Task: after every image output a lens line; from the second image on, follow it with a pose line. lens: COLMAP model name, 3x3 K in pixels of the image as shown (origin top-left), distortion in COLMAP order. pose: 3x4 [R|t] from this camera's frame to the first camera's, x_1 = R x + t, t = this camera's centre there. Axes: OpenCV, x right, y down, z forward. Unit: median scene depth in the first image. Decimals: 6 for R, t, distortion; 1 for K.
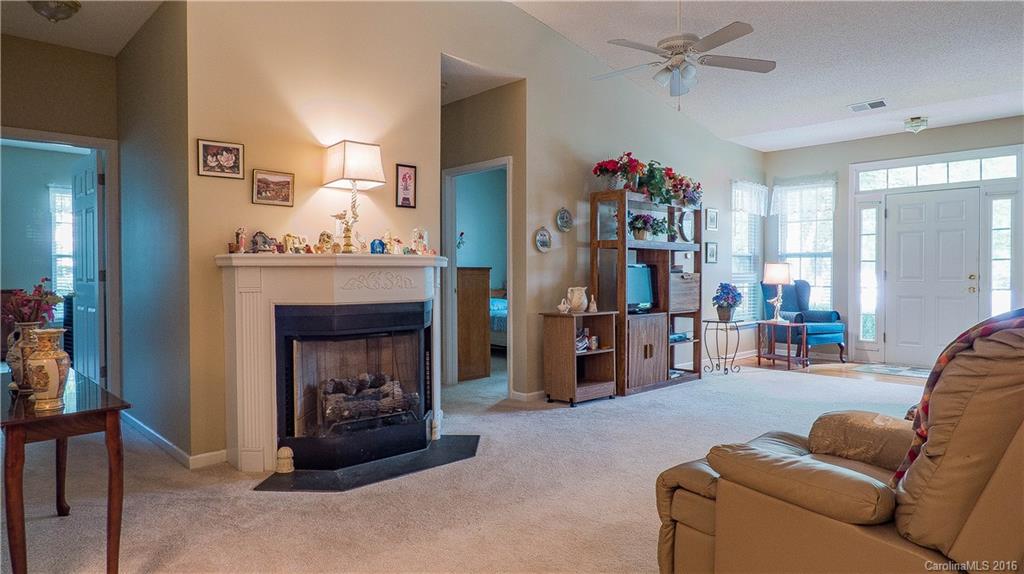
lens RADIAL K [[658.6, 0, 512.0], [0, 658.6, 287.0], [0, 0, 1]] dist [-0.001385, 0.000535]
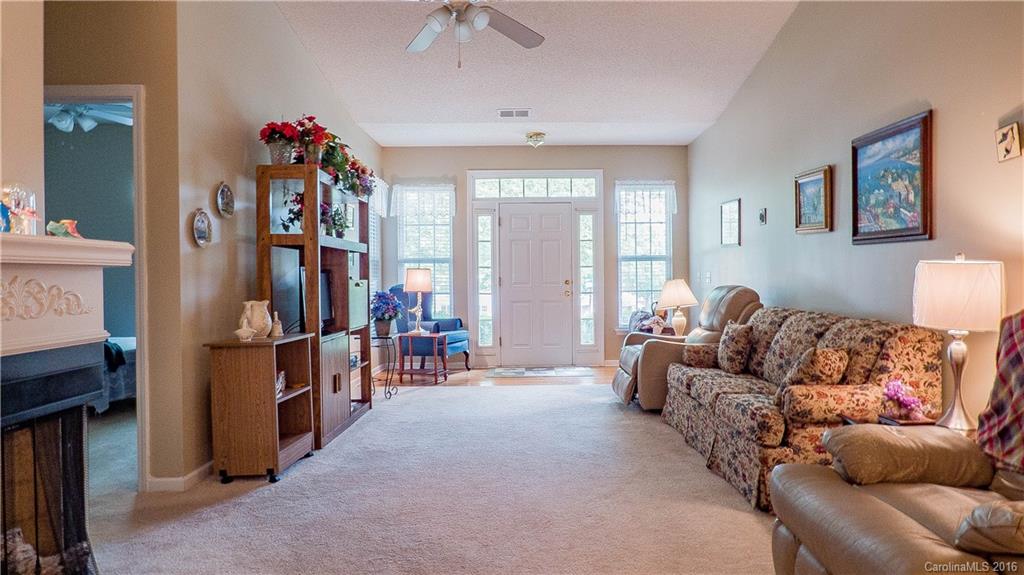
lens RADIAL K [[658.6, 0, 512.0], [0, 658.6, 287.5], [0, 0, 1]] dist [-0.001385, 0.000535]
pose [[0.665838, -0.013435, 0.745976, -0.208717], [0.022158, 0.999753, -0.001772, -0.006373], [-0.745767, 0.017709, 0.665971, 0.323583]]
